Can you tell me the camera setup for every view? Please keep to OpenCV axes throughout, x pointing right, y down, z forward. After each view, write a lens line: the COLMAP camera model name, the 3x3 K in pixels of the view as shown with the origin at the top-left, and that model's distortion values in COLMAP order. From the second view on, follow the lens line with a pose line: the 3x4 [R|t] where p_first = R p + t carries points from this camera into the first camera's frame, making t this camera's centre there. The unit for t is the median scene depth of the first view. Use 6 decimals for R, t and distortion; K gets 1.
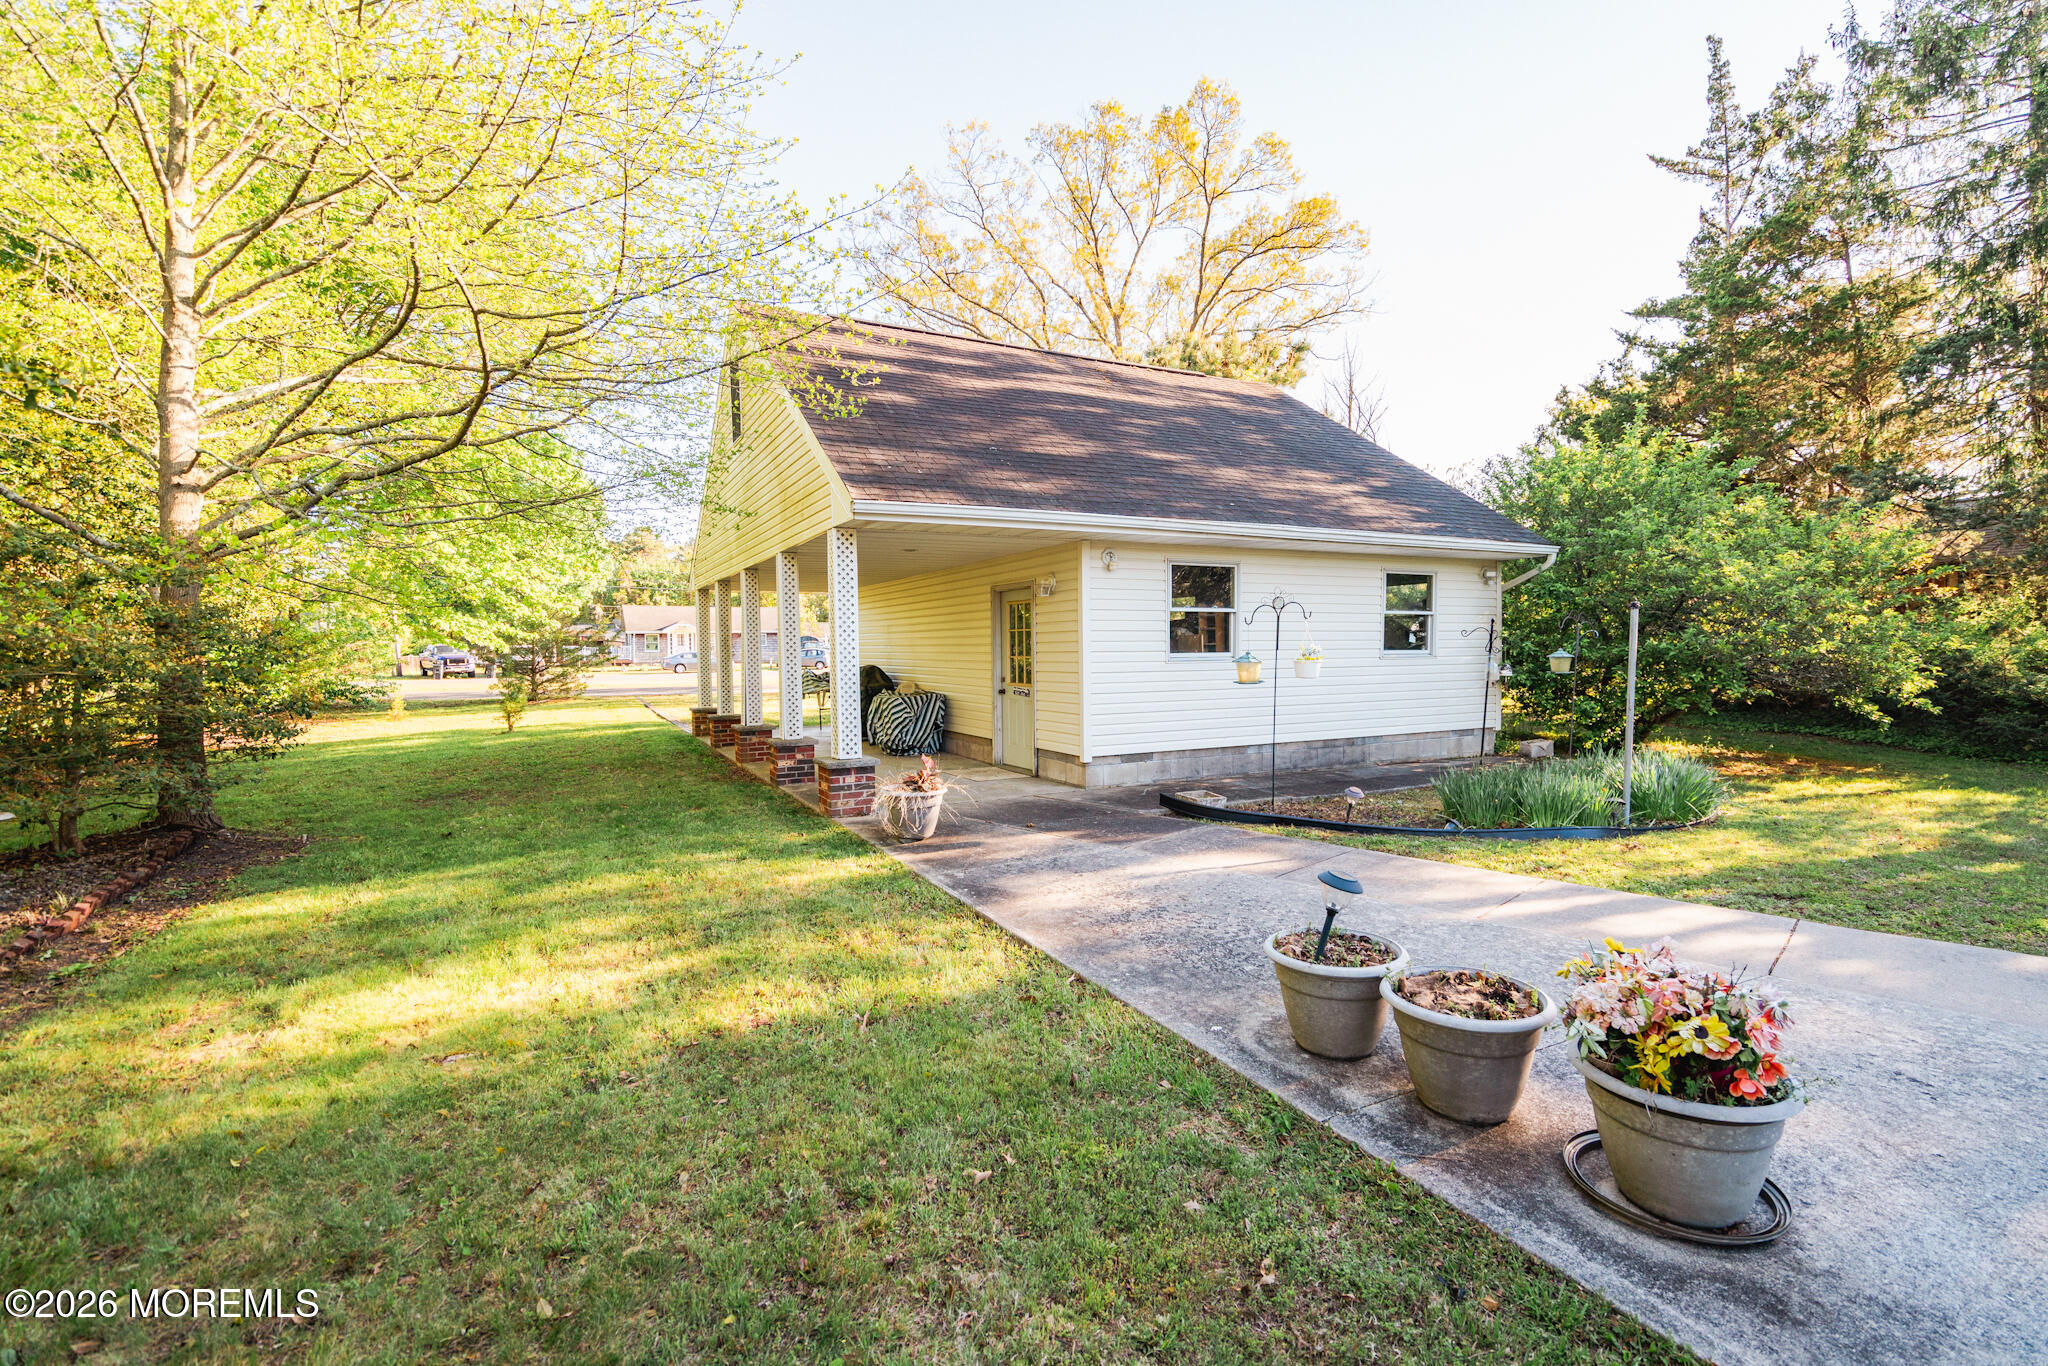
lens RADIAL K [[956.2, 0, 990.5], [0, 956.2, 675.5], [0, 0, 1]] dist [-0.002082, 0.000256]
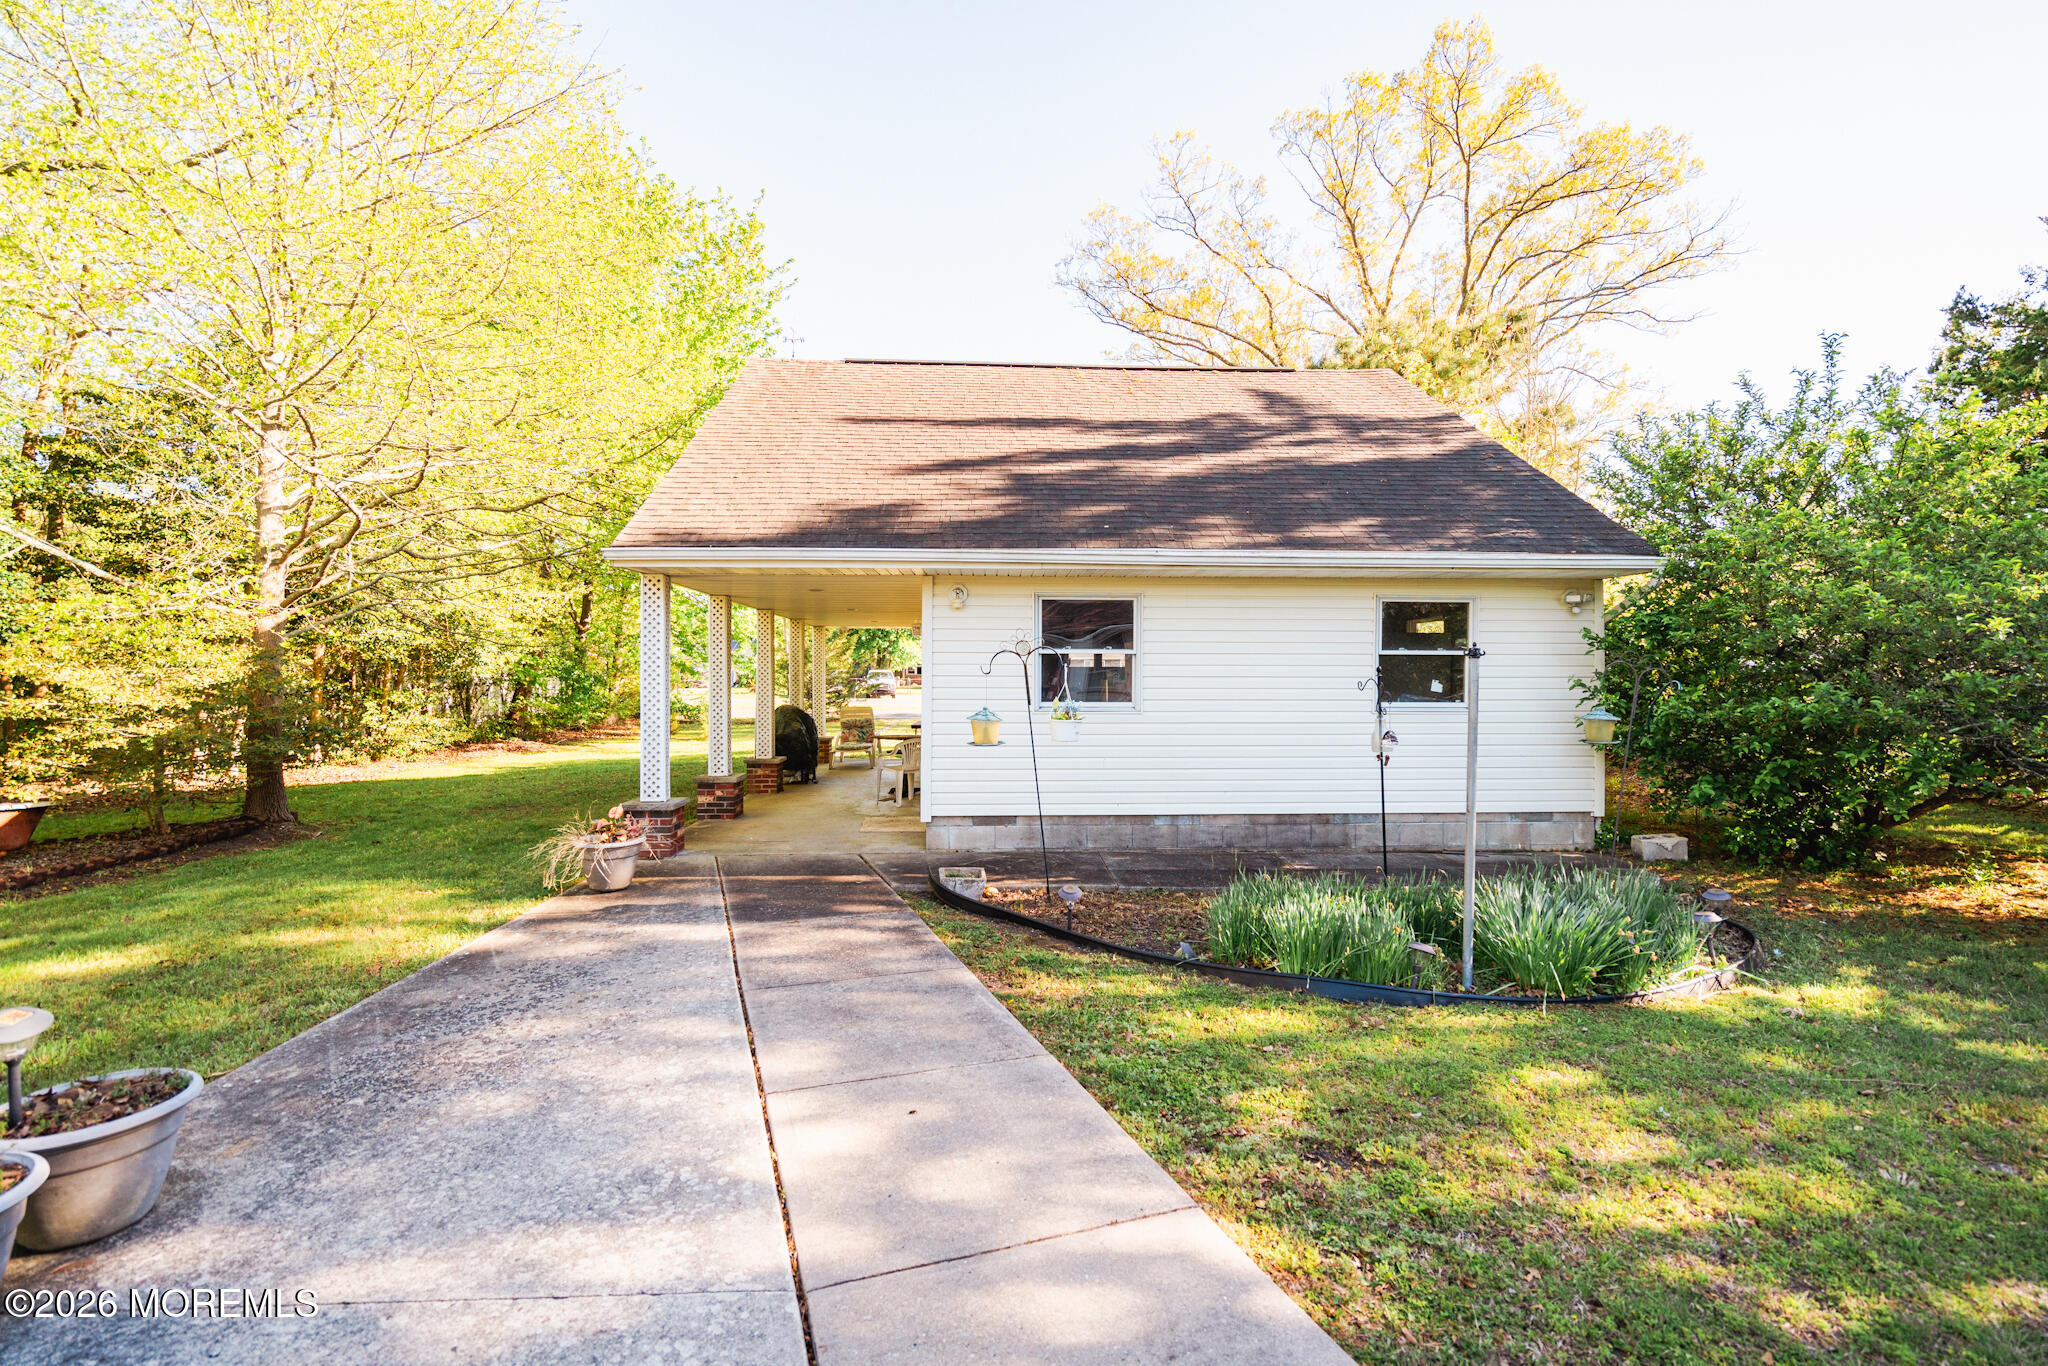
lens RADIAL K [[934.3, 0, 1037.0], [0, 934.3, 663.9], [0, 0, 1]] dist [-0.000218, 0.000237]
pose [[0.908461, 0.008178, -0.417889, 0.506791], [-0.022455, 0.999320, -0.029257, -0.031213], [0.417366, 0.035963, 0.908027, 0.215679]]
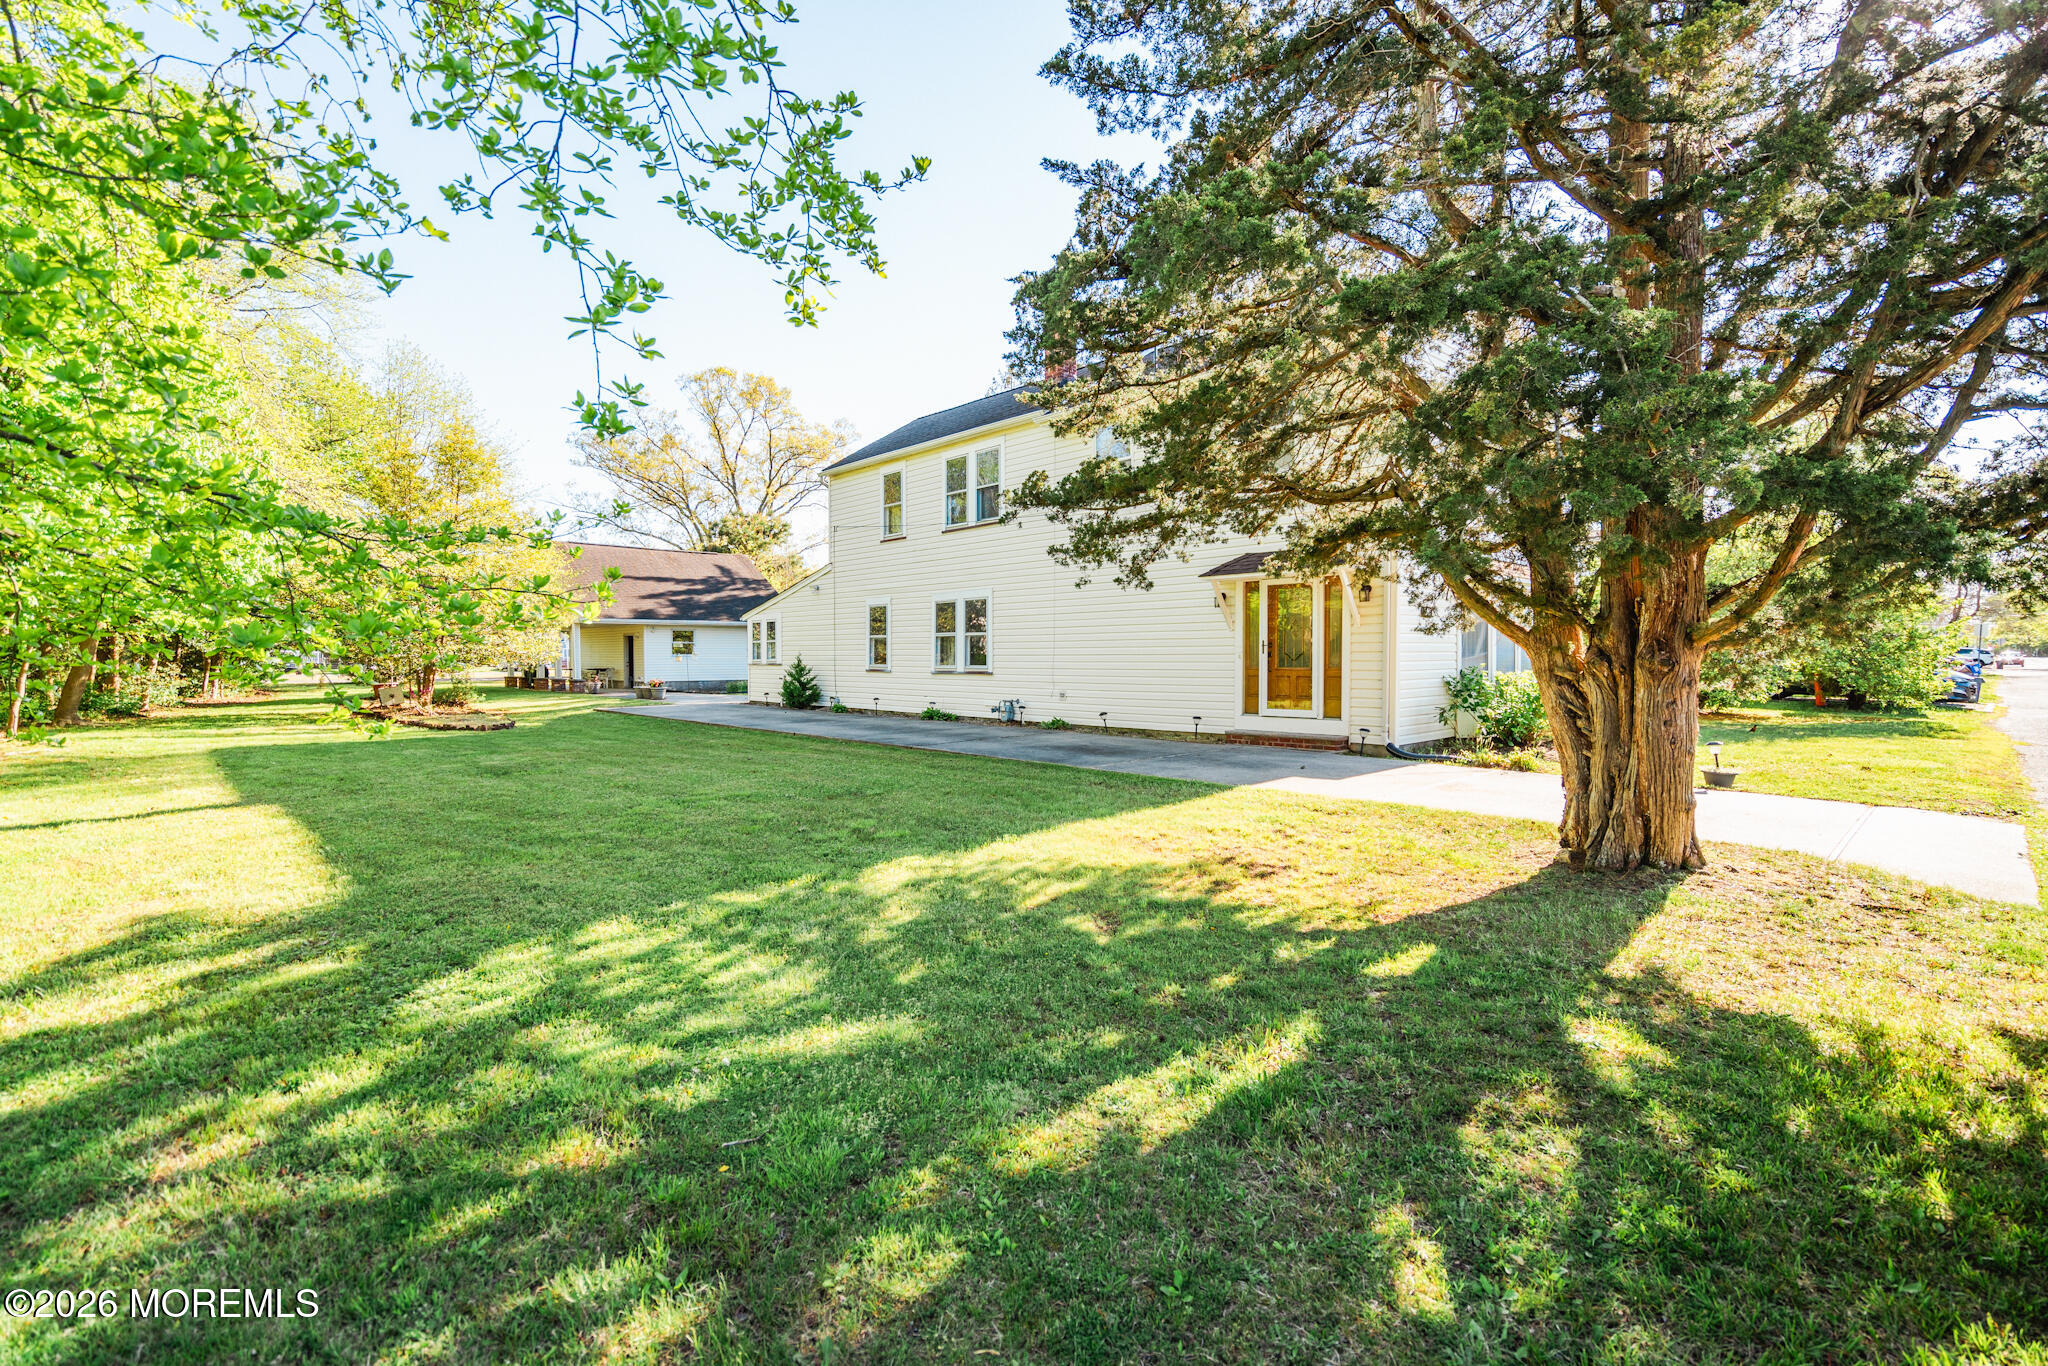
lens RADIAL K [[918.2, 0, 1026.7], [0, 918.2, 660.9], [0, 0, 1]] dist [0.015486, -0.000145]
pose [[0.962321, 0.000889, 0.271915, 0.477204], [0.004820, 0.999782, -0.020326, 0.061269], [-0.271874, 0.020871, 0.962107, -2.282782]]
